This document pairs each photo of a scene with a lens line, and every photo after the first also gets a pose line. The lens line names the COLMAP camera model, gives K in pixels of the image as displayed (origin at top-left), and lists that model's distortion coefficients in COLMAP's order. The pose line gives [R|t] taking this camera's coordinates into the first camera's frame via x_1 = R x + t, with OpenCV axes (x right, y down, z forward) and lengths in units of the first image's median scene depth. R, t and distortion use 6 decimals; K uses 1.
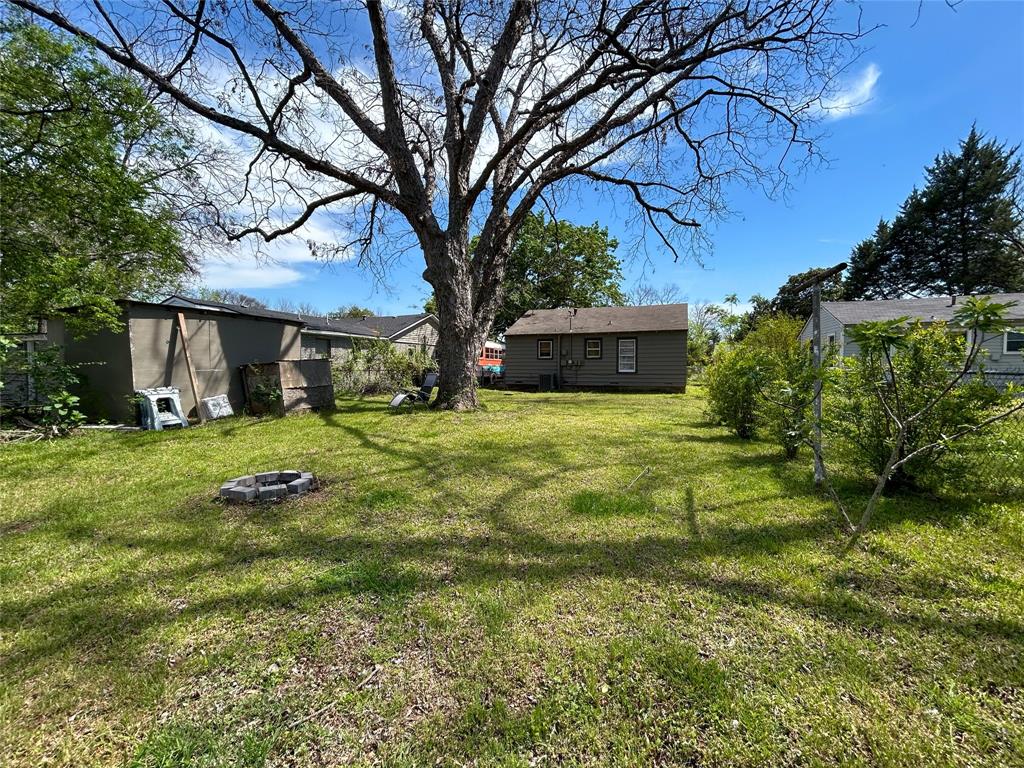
lens RADIAL K [[419.3, 0, 516.3], [0, 419.3, 382.9], [0, 0, 1]] dist [0.001140, 0.001034]
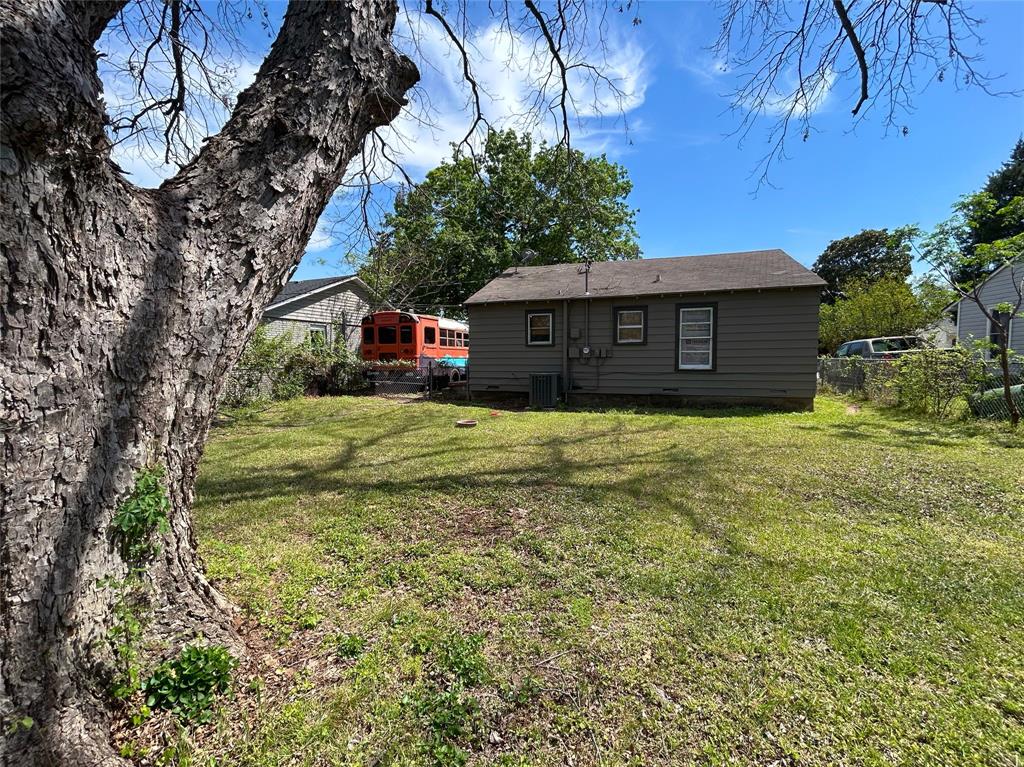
lens RADIAL K [[419.3, 0, 508.2], [0, 419.3, 379.9], [0, 0, 1]] dist [0.001140, 0.001034]
pose [[0.999718, -0.010004, 0.021523, 0.013788], [0.009515, 0.999696, 0.022725, -0.023502], [-0.021744, -0.022513, 0.999510, 0.417192]]
